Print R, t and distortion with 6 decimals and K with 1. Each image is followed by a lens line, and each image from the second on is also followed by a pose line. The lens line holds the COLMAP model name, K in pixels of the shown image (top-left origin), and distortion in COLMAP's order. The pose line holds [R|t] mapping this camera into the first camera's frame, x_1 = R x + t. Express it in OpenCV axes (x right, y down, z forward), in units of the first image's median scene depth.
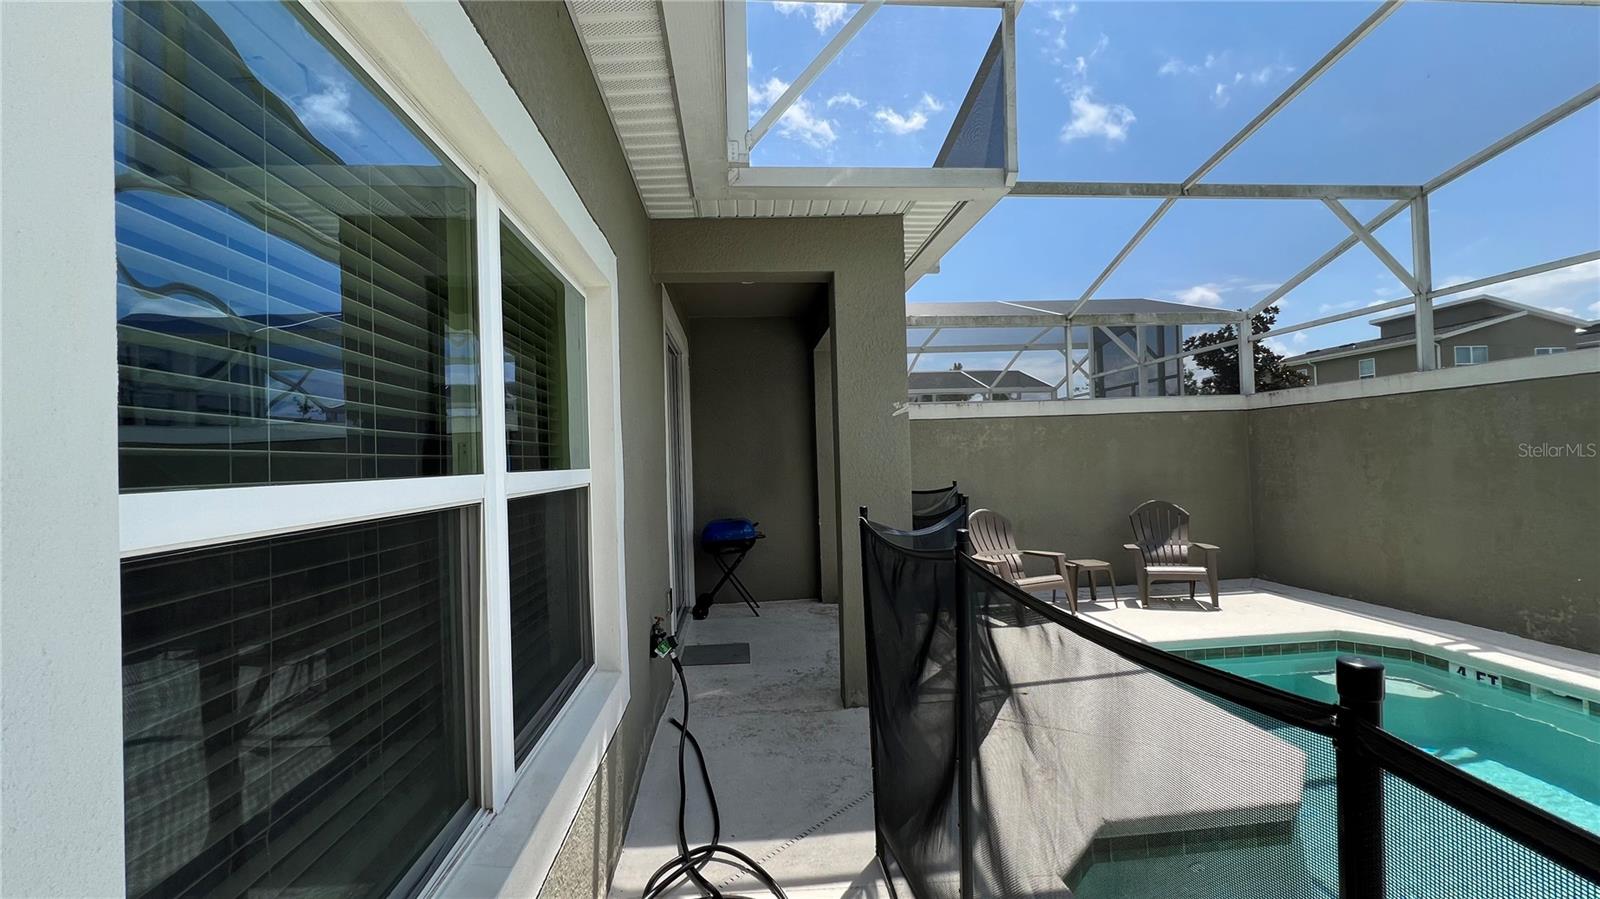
lens RADIAL K [[640.5, 0, 797.0], [0, 640.5, 450.2], [0, 0, 1]] dist [0.000127, 0.000179]
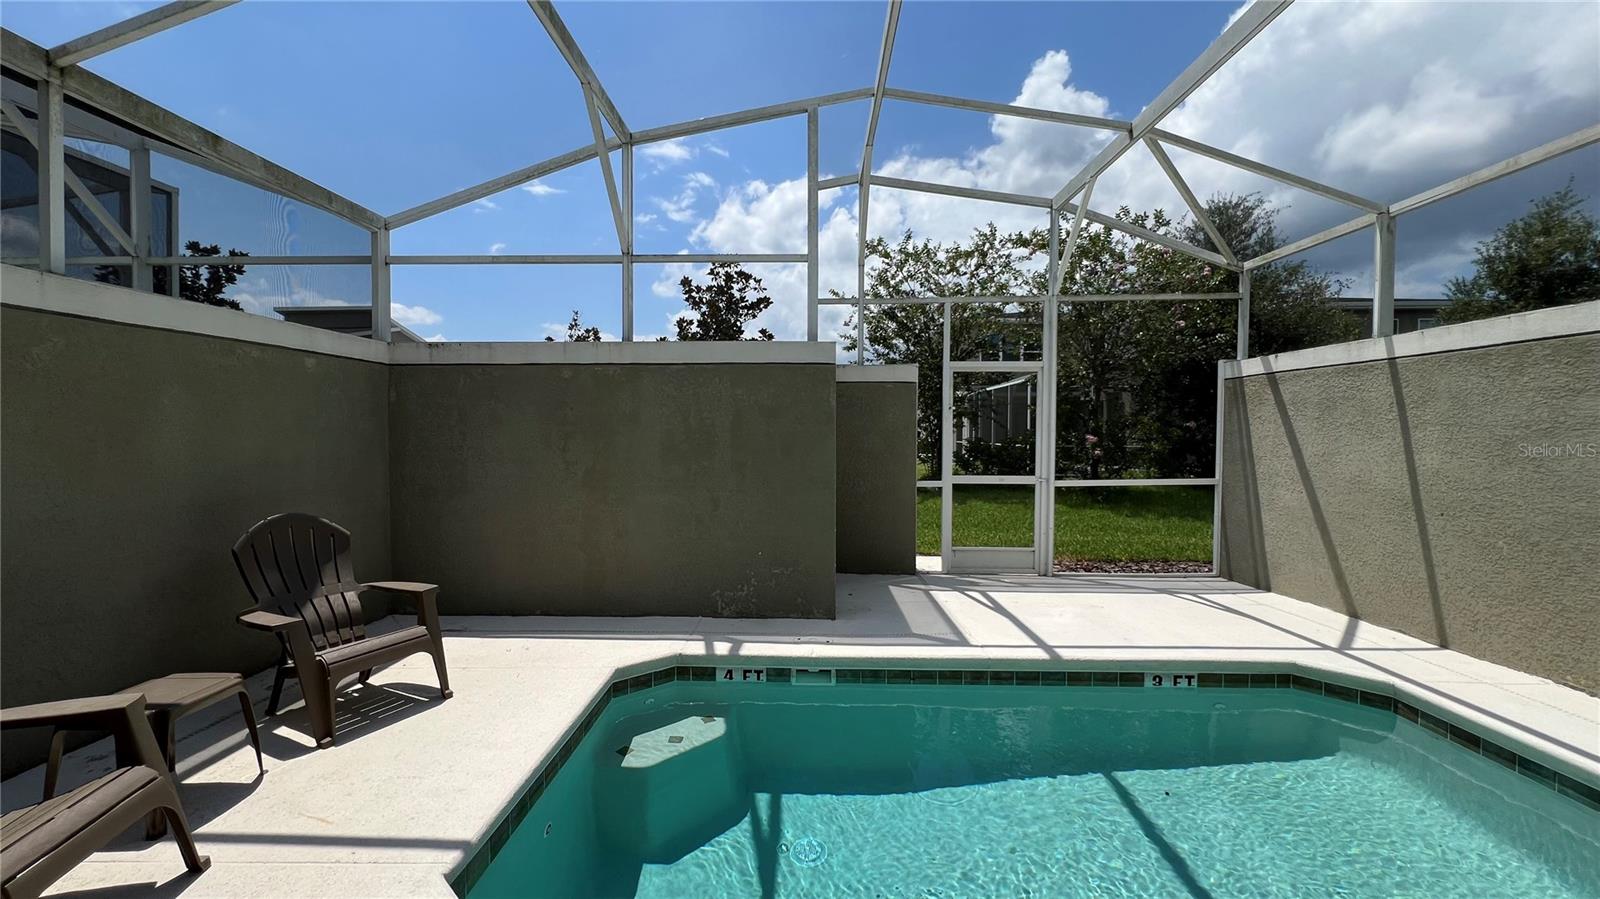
lens RADIAL K [[640.5, 0, 797.0], [0, 640.5, 450.2], [0, 0, 1]] dist [0.000127, 0.000179]
pose [[0.121230, 0.006718, 0.992602, 0.110968], [-0.022334, 0.999742, -0.004039, 0.022292], [-0.992373, -0.021679, 0.121349, 0.578722]]
